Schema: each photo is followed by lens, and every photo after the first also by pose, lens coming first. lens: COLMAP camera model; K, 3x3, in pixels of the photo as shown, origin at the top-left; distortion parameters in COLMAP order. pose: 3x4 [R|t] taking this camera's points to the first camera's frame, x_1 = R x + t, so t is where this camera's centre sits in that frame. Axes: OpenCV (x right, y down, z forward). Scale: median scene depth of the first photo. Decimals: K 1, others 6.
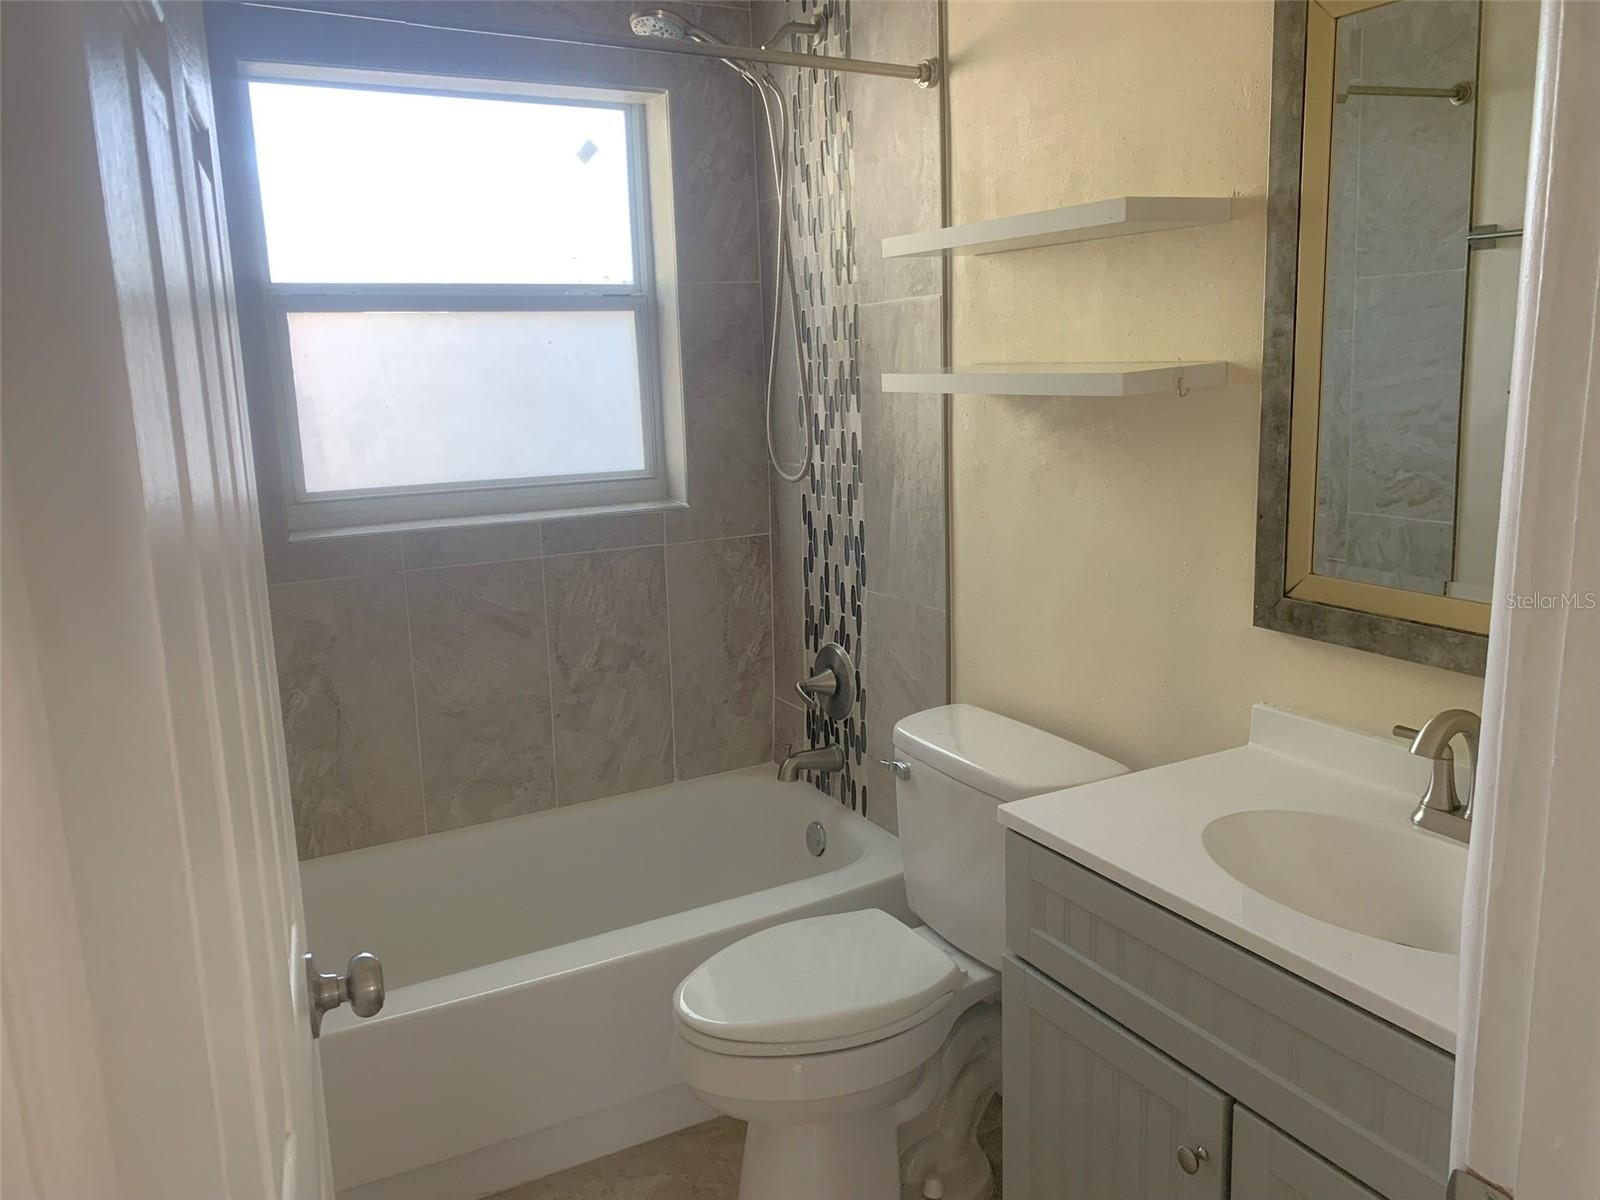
lens RADIAL K [[1211.8, 0, 820.7], [0, 1211.8, 597.6], [0, 0, 1]] dist [0.089777, -0.291744]
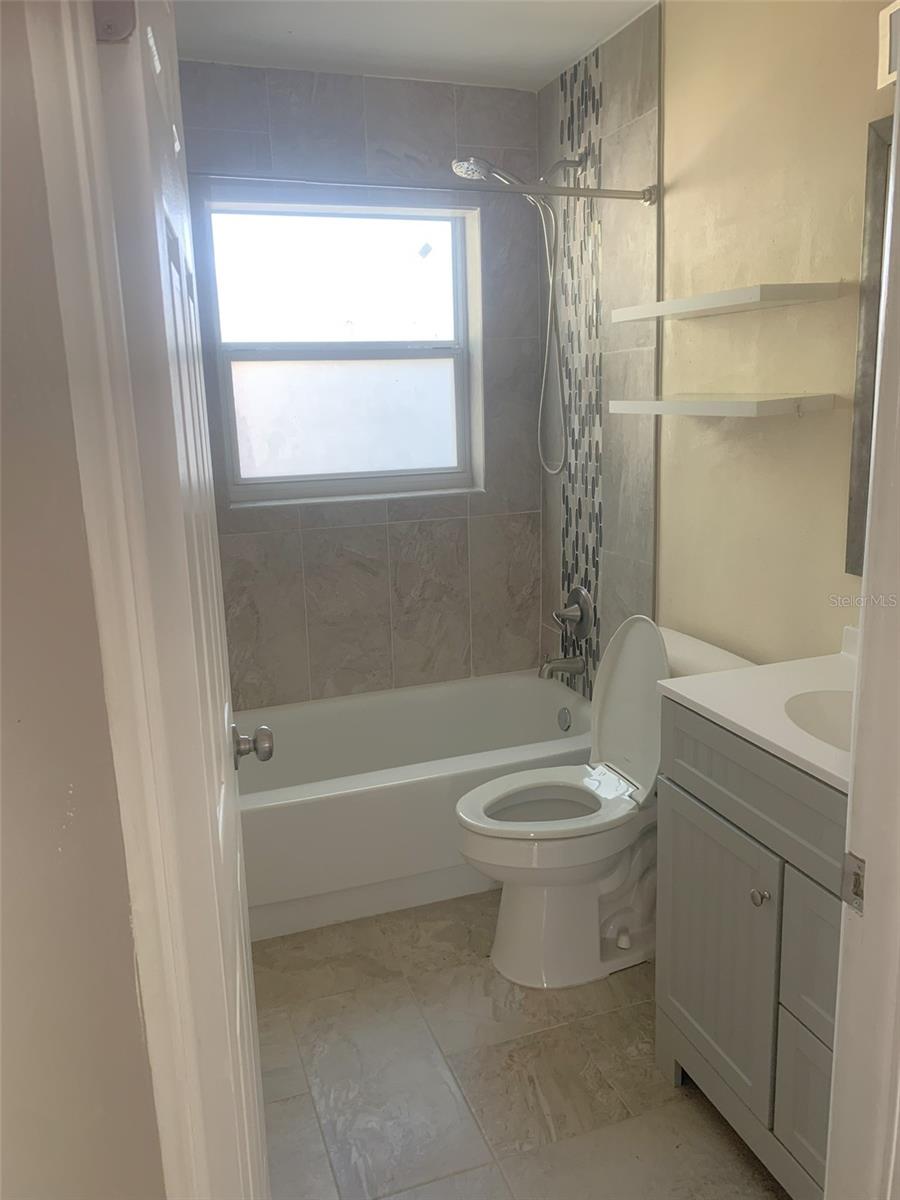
lens RADIAL K [[898.0, 0, 450.0], [0, 898.0, 600.0], [0, 0, 1]] dist [0.005007, -0.093890]
pose [[0.985361, 0.034285, -0.166999, 0.039608], [-0.027977, 0.998809, 0.039984, 0.016018], [0.168171, -0.034727, 0.985146, -0.095757]]
